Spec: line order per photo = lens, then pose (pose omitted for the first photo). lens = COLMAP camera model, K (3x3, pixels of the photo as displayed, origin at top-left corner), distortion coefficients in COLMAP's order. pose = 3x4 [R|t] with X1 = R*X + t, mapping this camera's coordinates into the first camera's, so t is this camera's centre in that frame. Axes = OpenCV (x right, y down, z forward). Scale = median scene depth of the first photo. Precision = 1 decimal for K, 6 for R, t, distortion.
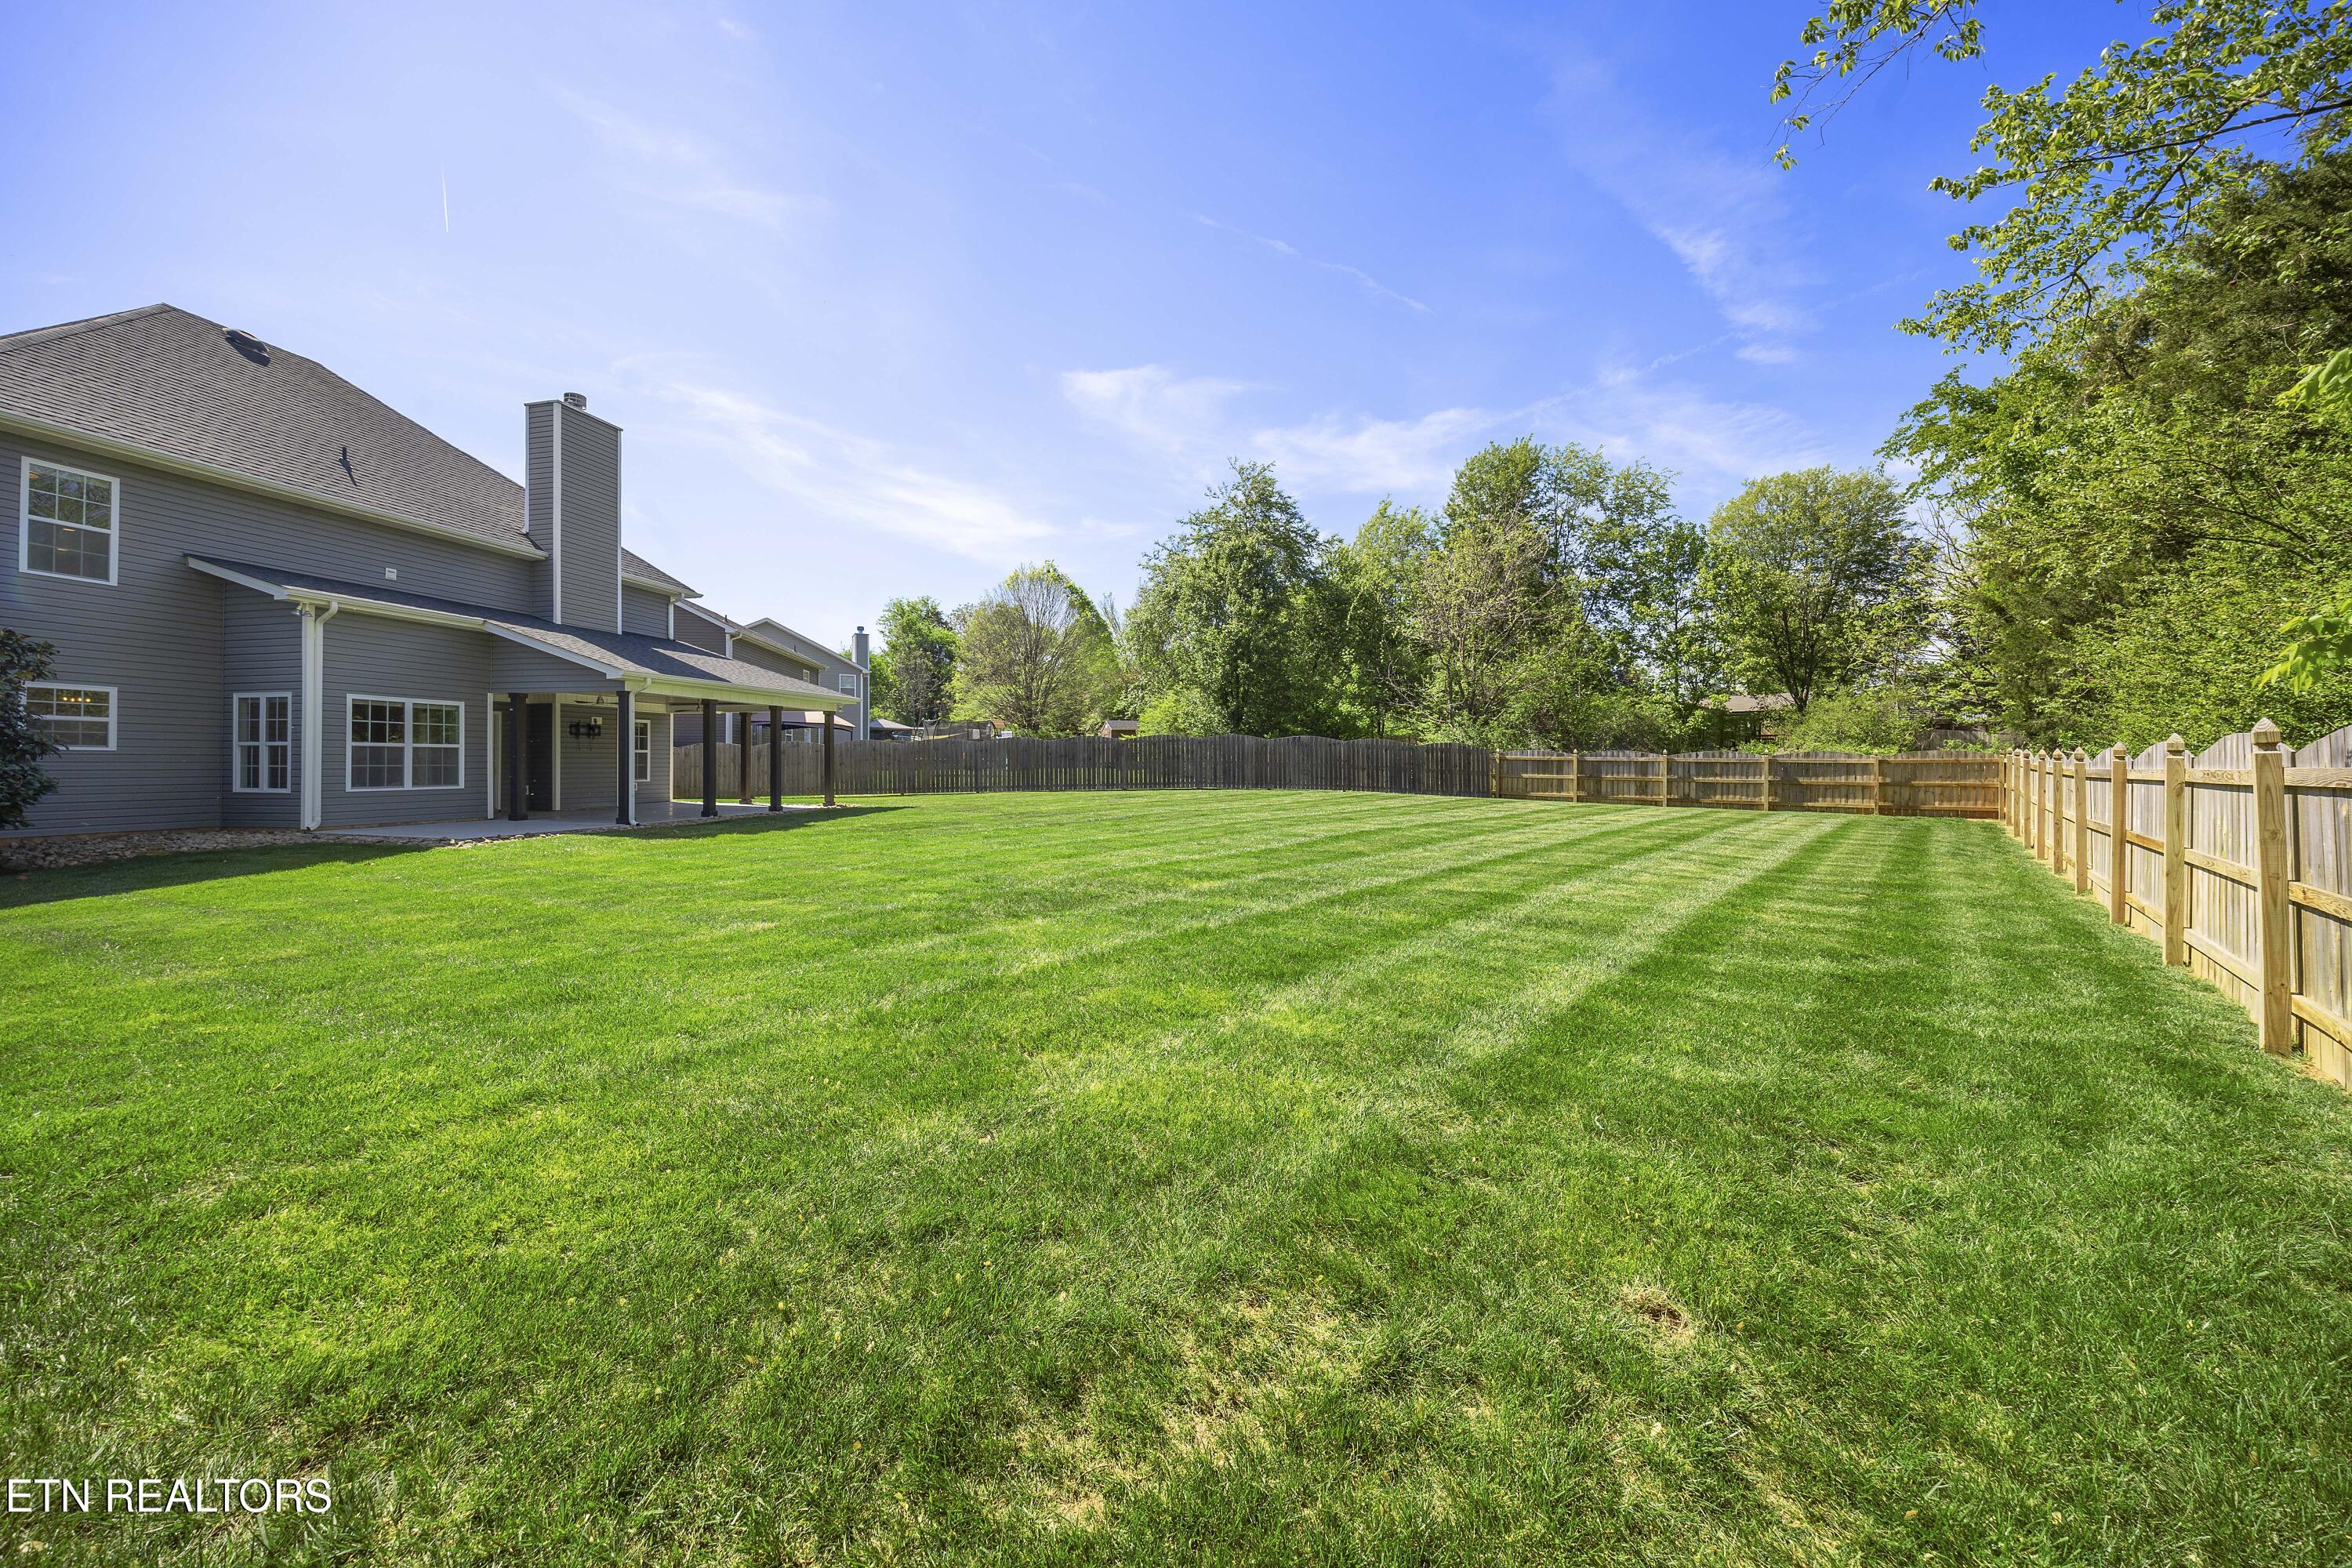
lens RADIAL K [[847.9, 0, 1180.4], [0, 847.9, 761.7], [0, 0, 1]] dist [0.000119, 0.000006]
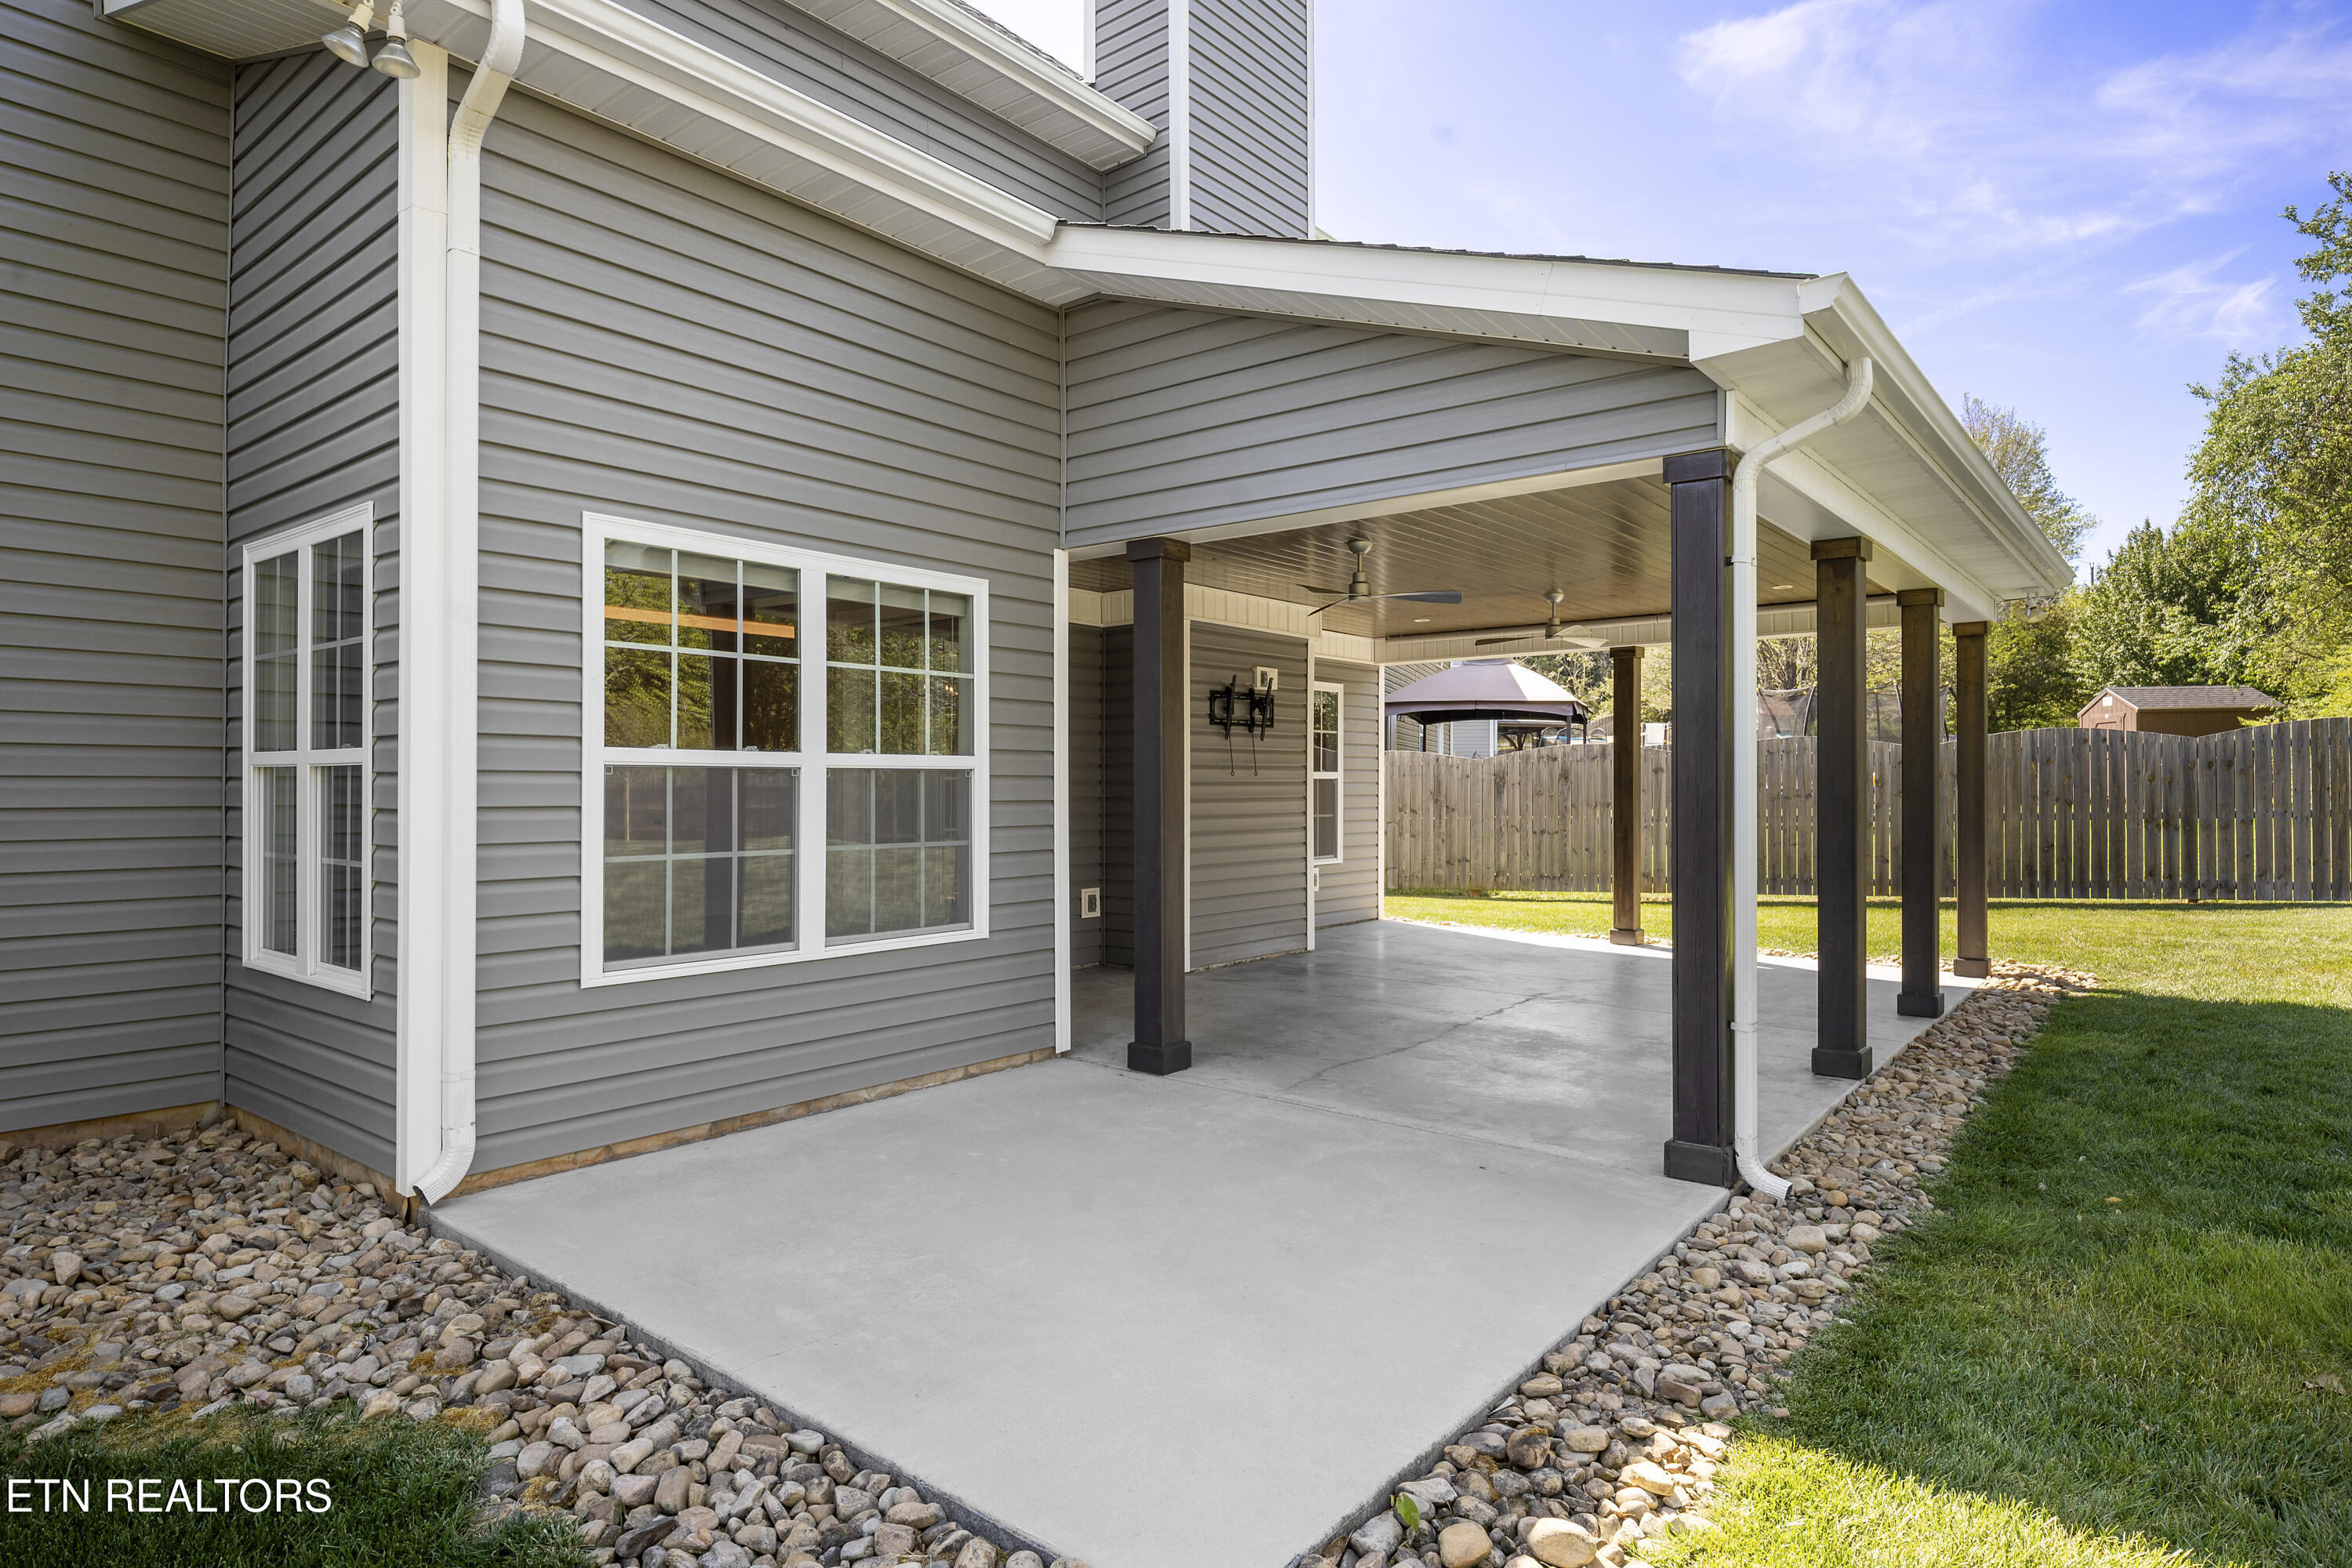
lens RADIAL K [[1303.5, 0, 1176.0], [0, 1303.5, 784.0], [0, 0, 1]] dist [-0.003614, -0.003090]
pose [[0.901031, -0.001344, -0.433753, -0.564658], [0.001725, 0.999998, 0.000484, -0.011206], [0.433752, -0.001185, 0.901032, 0.612179]]
